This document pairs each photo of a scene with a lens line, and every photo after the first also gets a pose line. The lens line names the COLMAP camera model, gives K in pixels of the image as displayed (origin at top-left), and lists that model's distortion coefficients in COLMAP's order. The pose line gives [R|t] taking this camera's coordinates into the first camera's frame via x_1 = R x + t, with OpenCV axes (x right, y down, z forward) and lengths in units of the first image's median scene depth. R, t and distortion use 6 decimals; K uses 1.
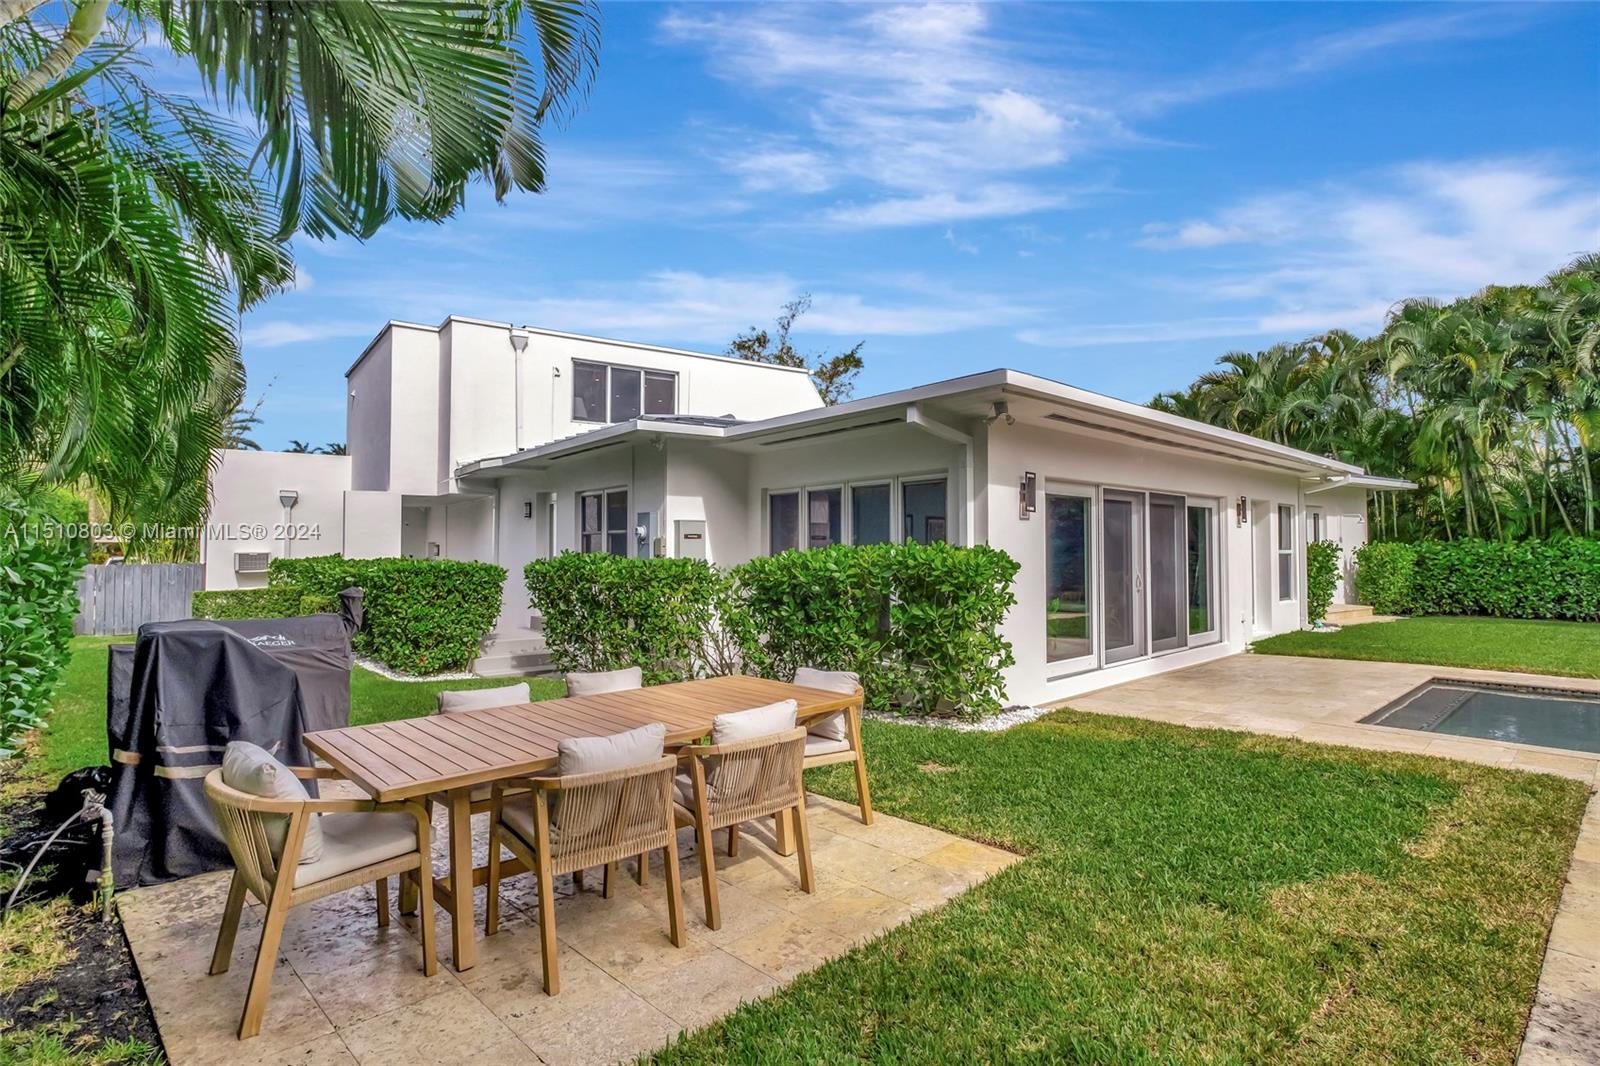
lens RADIAL K [[832.4, 0, 800.0], [0, 832.4, 533.0], [0, 0, 1]] dist [-0.002898, -0.000450]
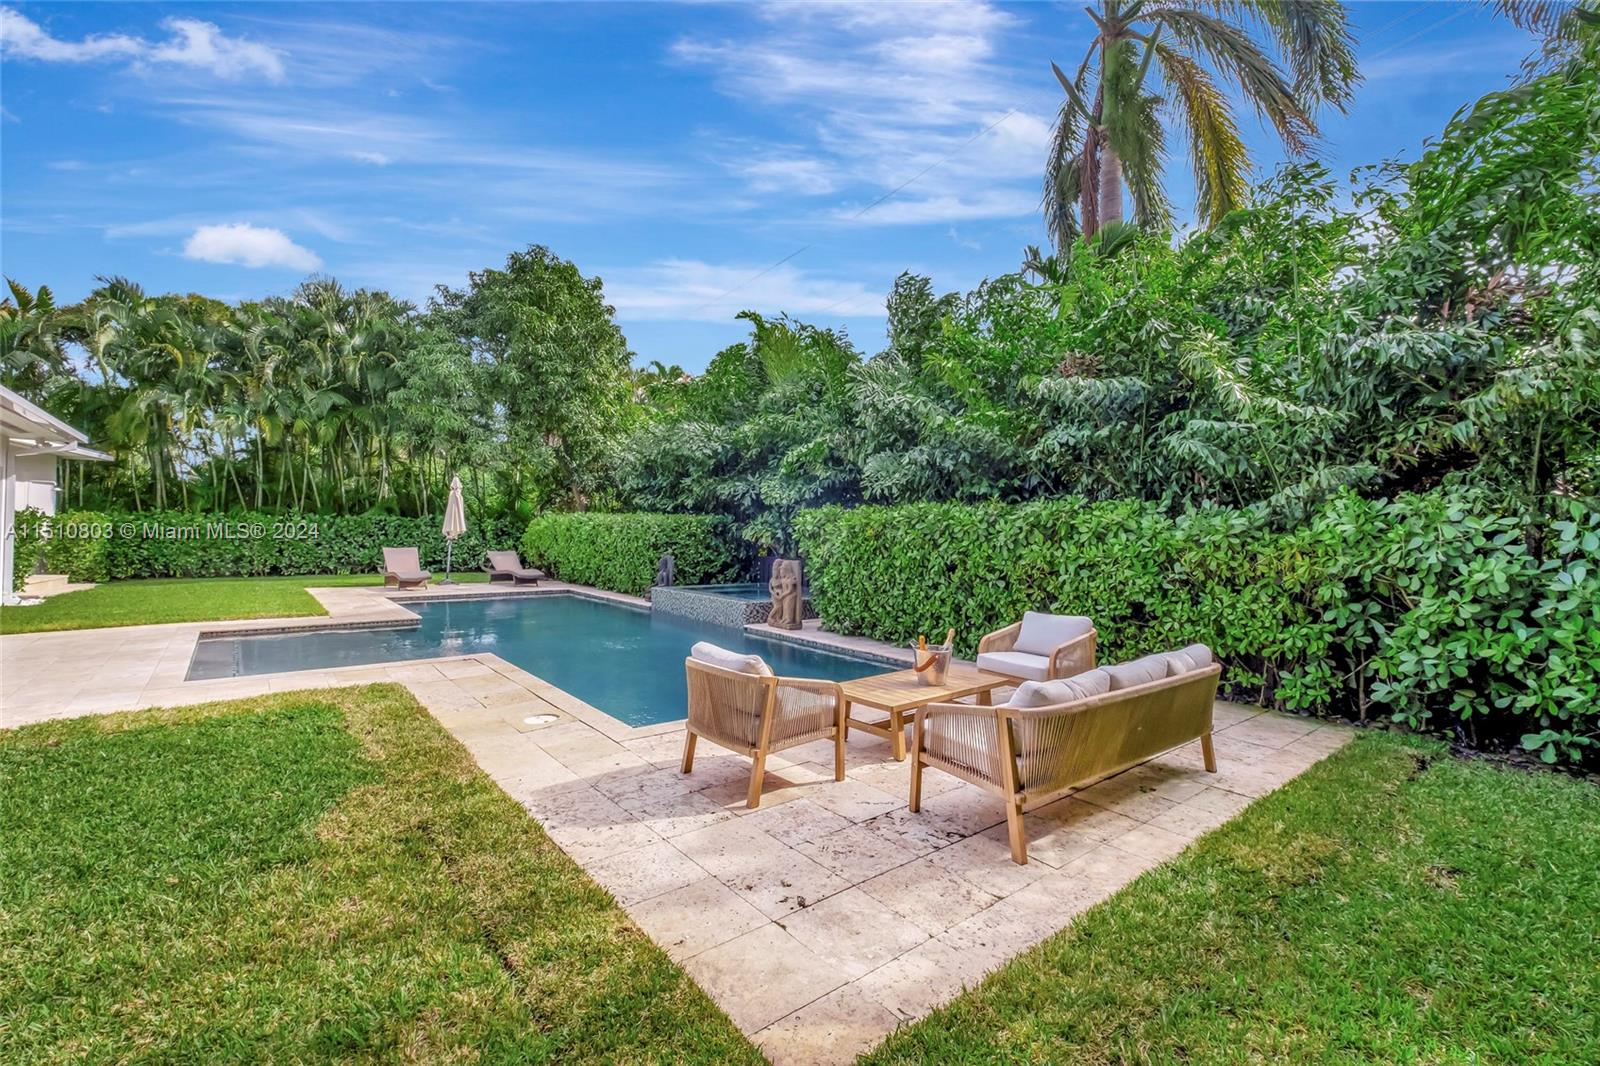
lens RADIAL K [[706.1, 0, 793.2], [0, 706.1, 511.2], [0, 0, 1]] dist [-0.000811, -0.000491]
pose [[0.084559, 0.025942, 0.996081, -0.082925], [-0.034527, 0.999137, -0.023091, 0.001664], [-0.995820, -0.032439, 0.085382, 0.077276]]
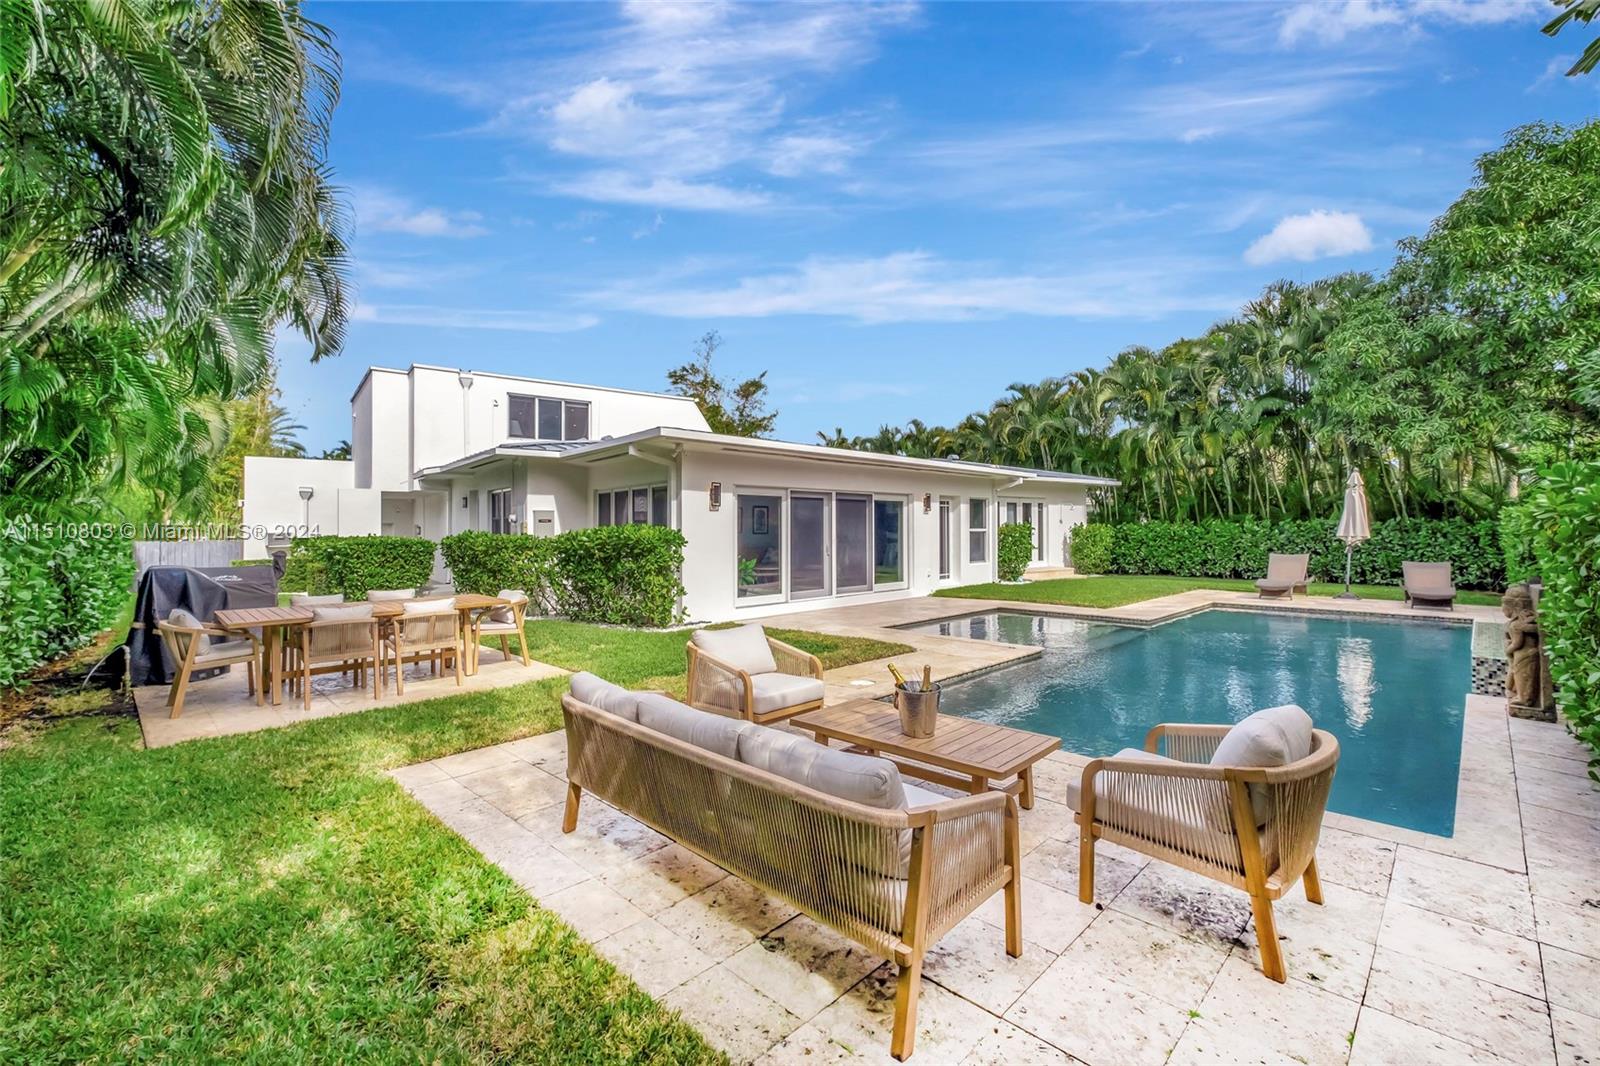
lens RADIAL K [[686.6, 0, 790.3], [0, 686.6, 528.5], [0, 0, 1]] dist [0.001088, -0.000405]
pose [[0.999707, -0.002562, 0.024089, 0.181739], [0.002117, 0.999827, 0.018475, -0.002665], [-0.024132, -0.018419, 0.999539, -0.177271]]
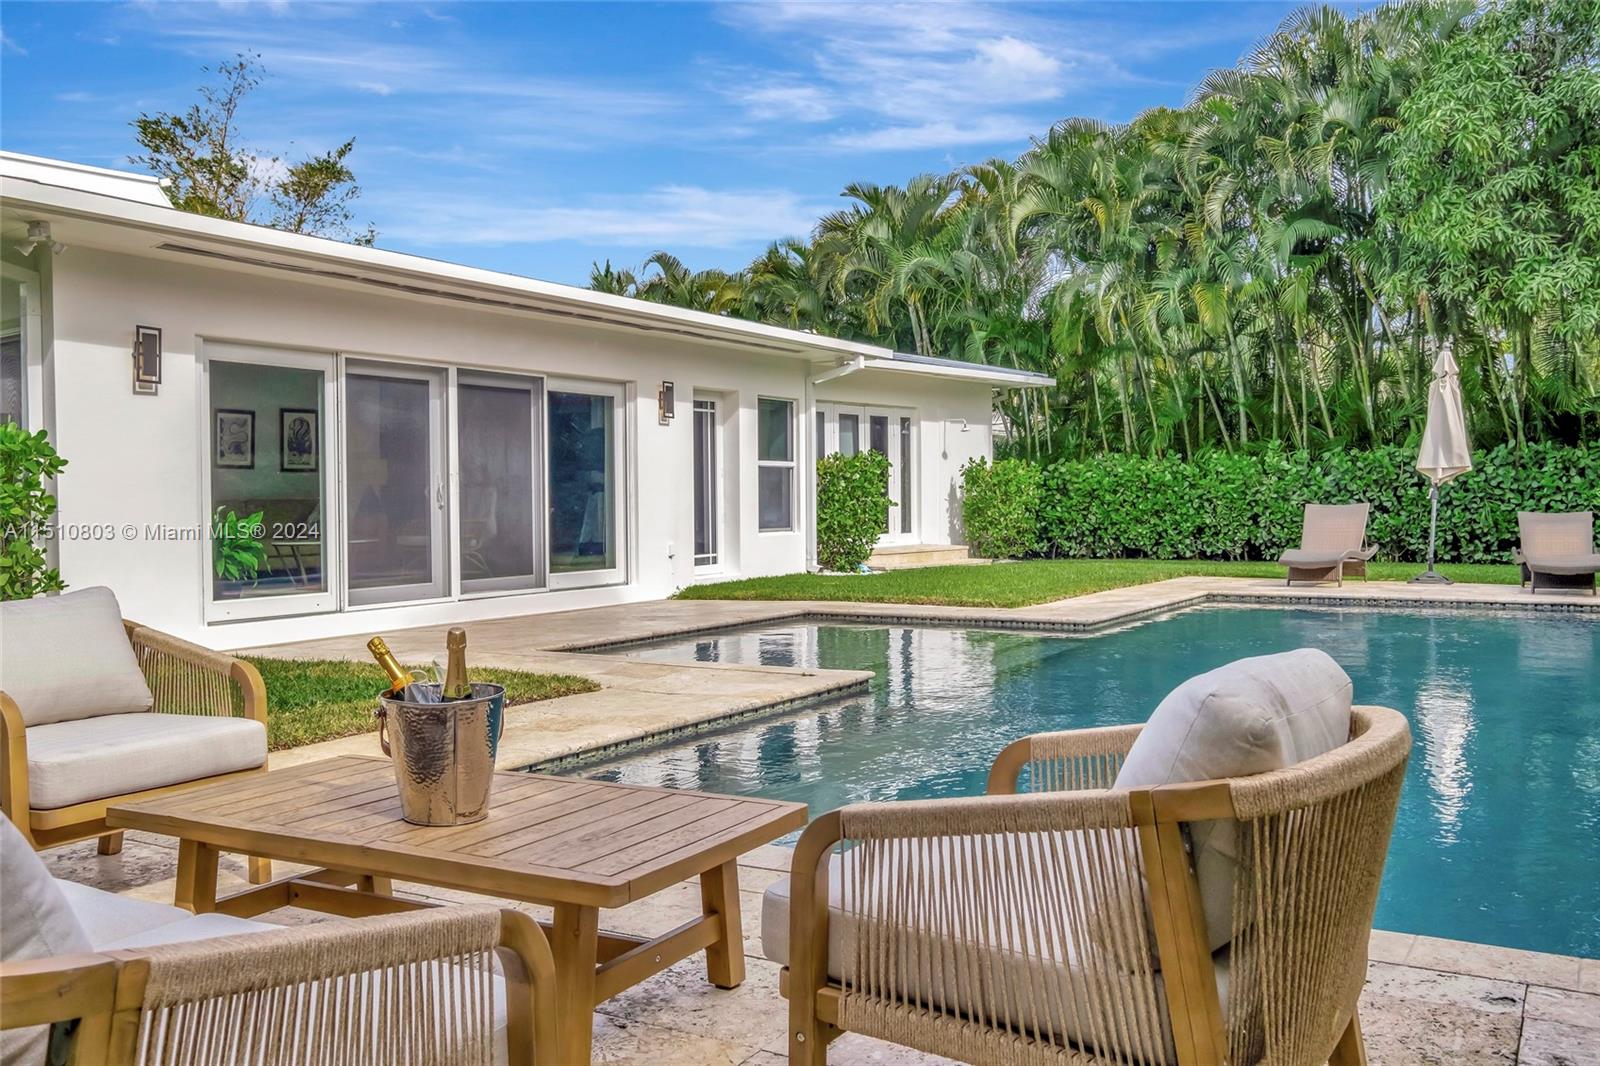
lens RADIAL K [[1390.5, 0, 768.4], [0, 1390.5, 528.5], [0, 0, 1]] dist [-0.044405, 0.104332]
pose [[0.966604, -0.014243, 0.255879, 0.223599], [0.003818, 0.999144, 0.041192, 0.024108], [-0.256247, -0.038840, 0.965831, -0.127922]]
